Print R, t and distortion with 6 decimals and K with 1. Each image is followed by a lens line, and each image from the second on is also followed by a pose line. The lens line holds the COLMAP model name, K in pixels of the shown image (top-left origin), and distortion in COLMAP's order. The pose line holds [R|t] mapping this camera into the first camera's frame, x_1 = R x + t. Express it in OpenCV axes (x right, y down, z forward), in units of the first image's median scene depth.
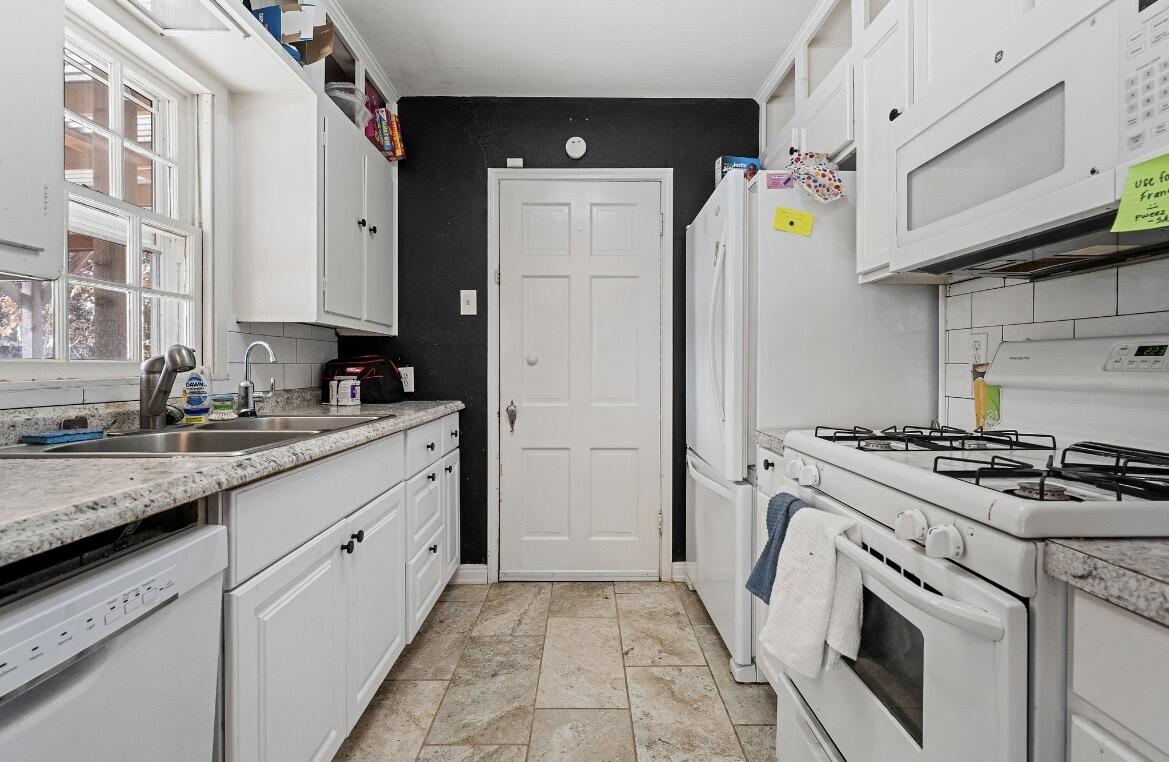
lens RADIAL K [[520.6, 0, 585.2], [0, 520.6, 373.3], [0, 0, 1]] dist [-0.002264, -0.000824]
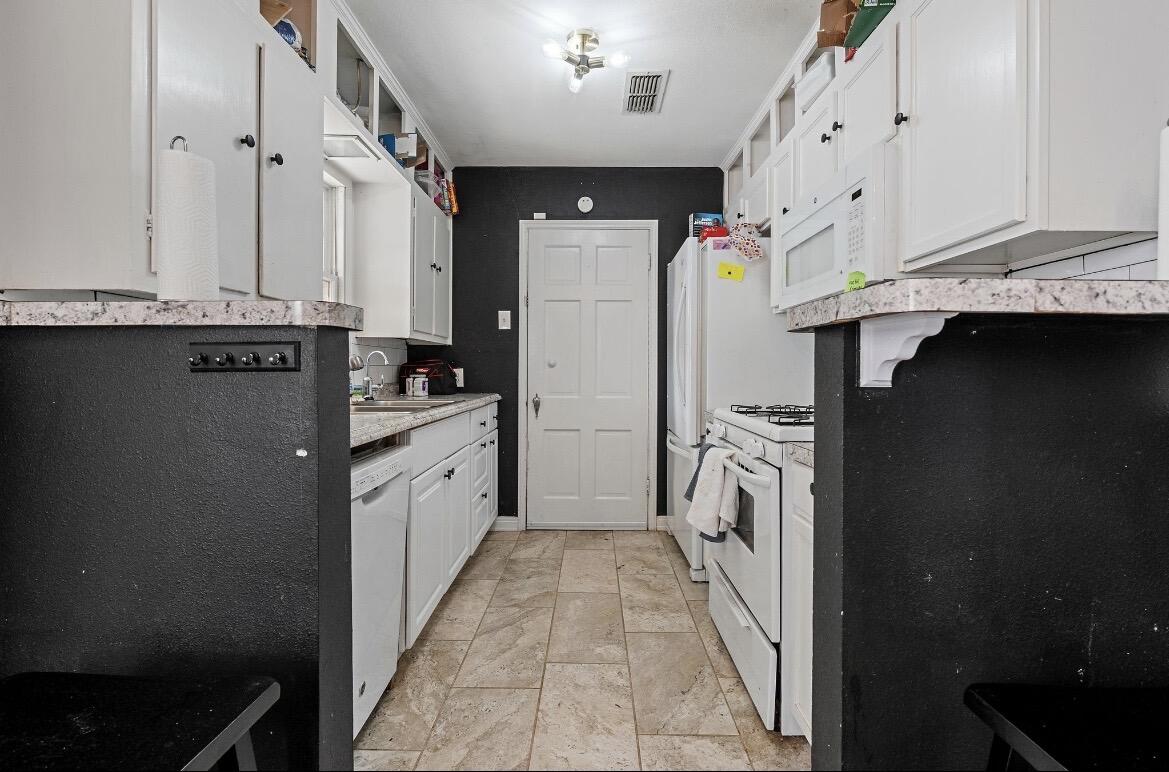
lens RADIAL K [[522.0, 0, 584.0], [0, 522.0, 372.0], [0, 0, 1]] dist [0.000064, 0.000001]
pose [[0.999845, 0.003360, -0.017256, 0.004034], [-0.003486, 0.999967, -0.007284, 0.007460], [0.017231, 0.007343, 0.999825, -0.403405]]
